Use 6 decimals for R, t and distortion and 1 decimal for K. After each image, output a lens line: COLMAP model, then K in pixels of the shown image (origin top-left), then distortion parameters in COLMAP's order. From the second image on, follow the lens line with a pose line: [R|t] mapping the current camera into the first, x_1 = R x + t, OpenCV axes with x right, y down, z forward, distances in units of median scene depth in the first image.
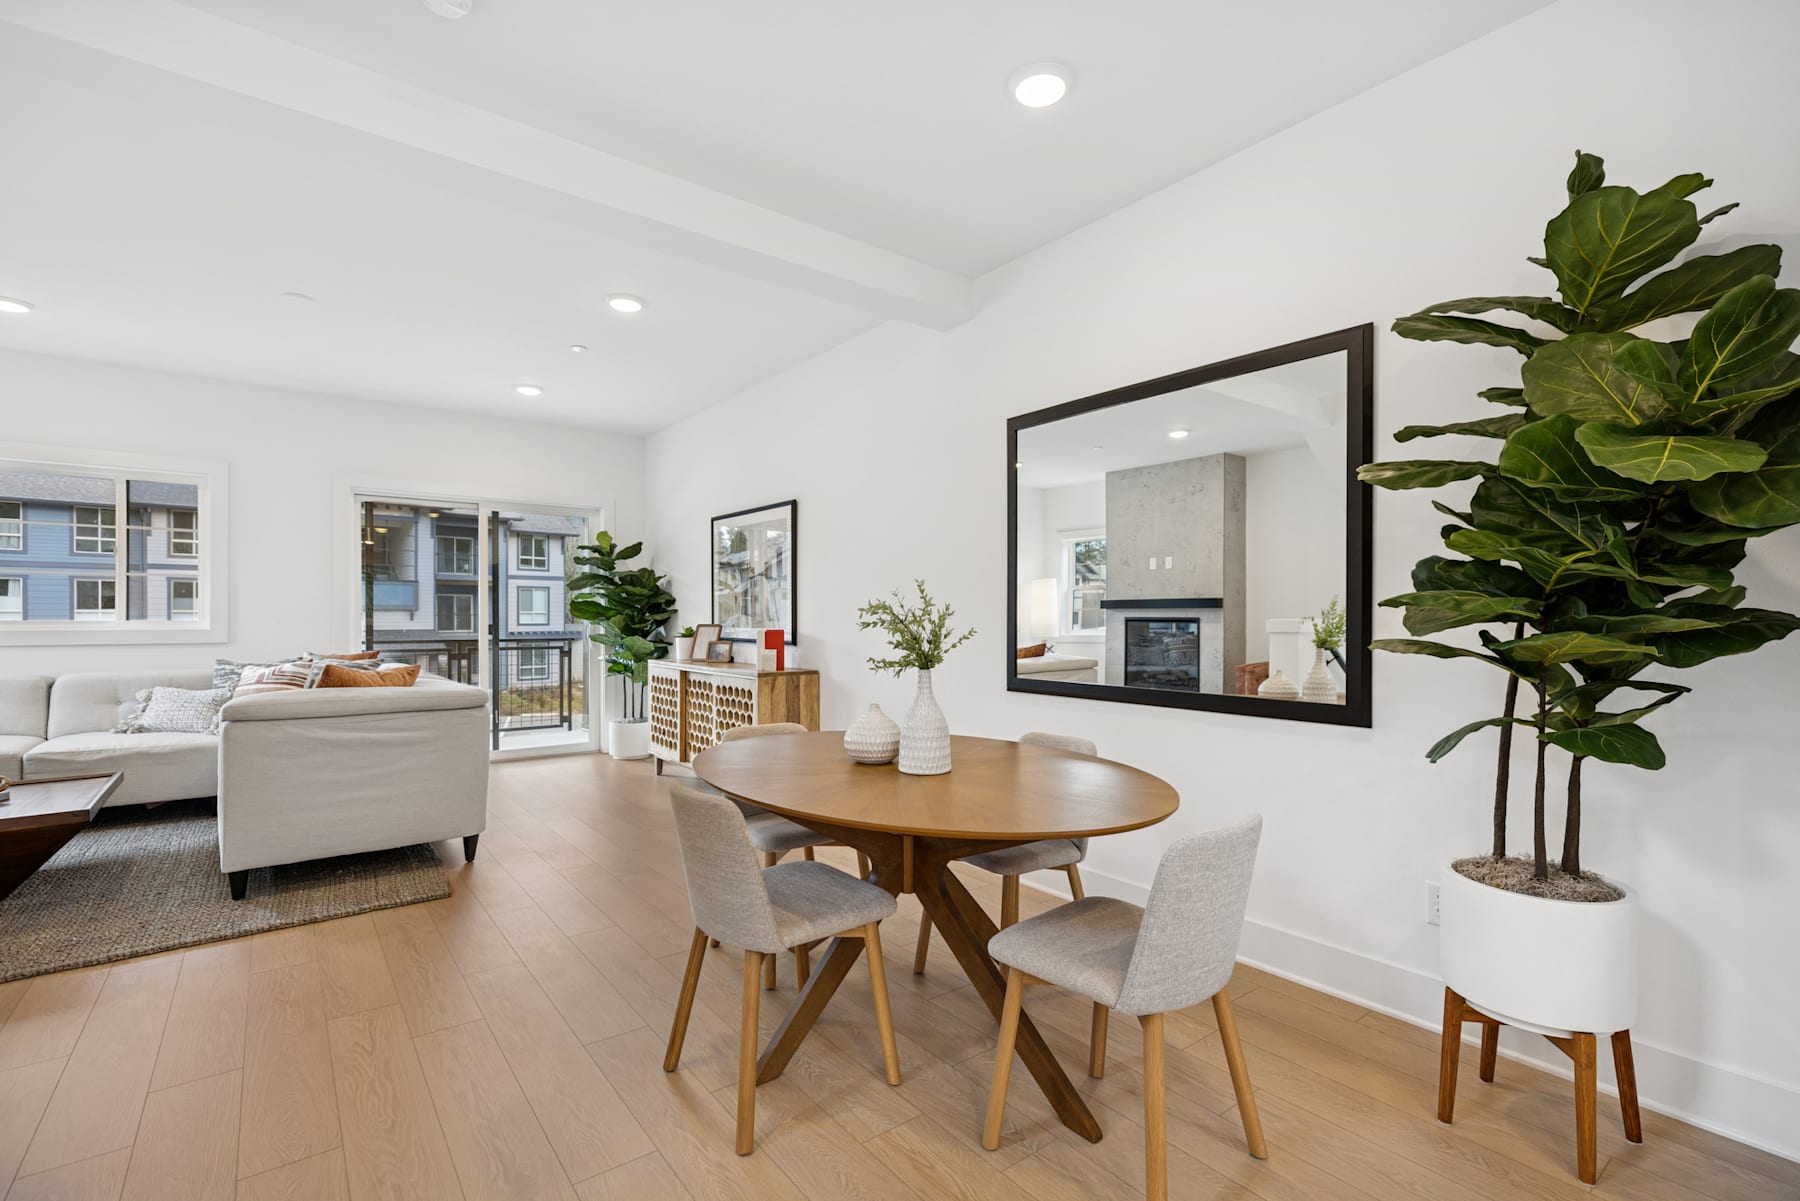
lens RADIAL K [[803.5, 0, 902.3], [0, 803.5, 611.3], [0, 0, 1]] dist [-0.000594, 0.000303]
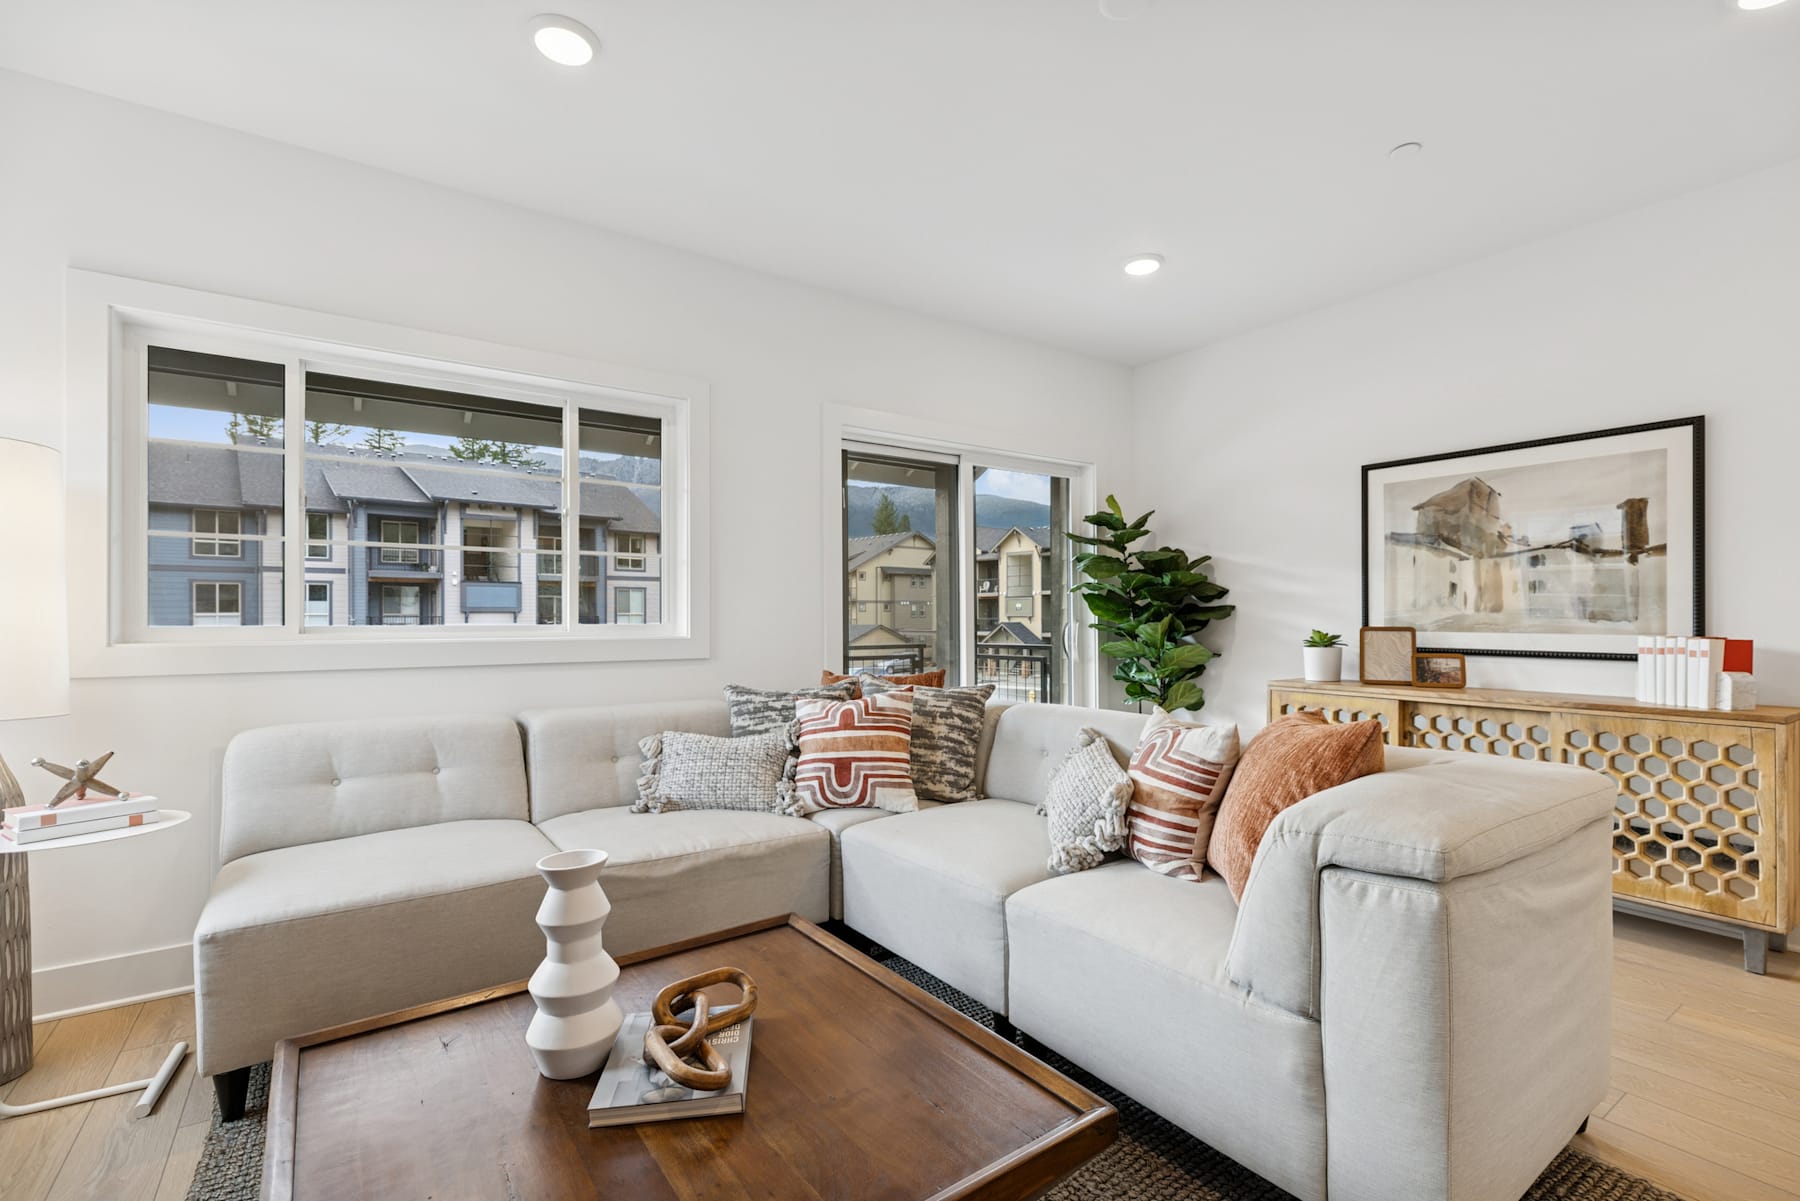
lens RADIAL K [[803.5, 0, 902.3], [0, 803.5, 611.3], [0, 0, 1]] dist [-0.000594, 0.000303]
pose [[0.998499, -0.004310, -0.054597, -0.100006], [0.004289, 0.999991, -0.000508, 0.000292], [0.054598, 0.000273, 0.998508, 0.054877]]
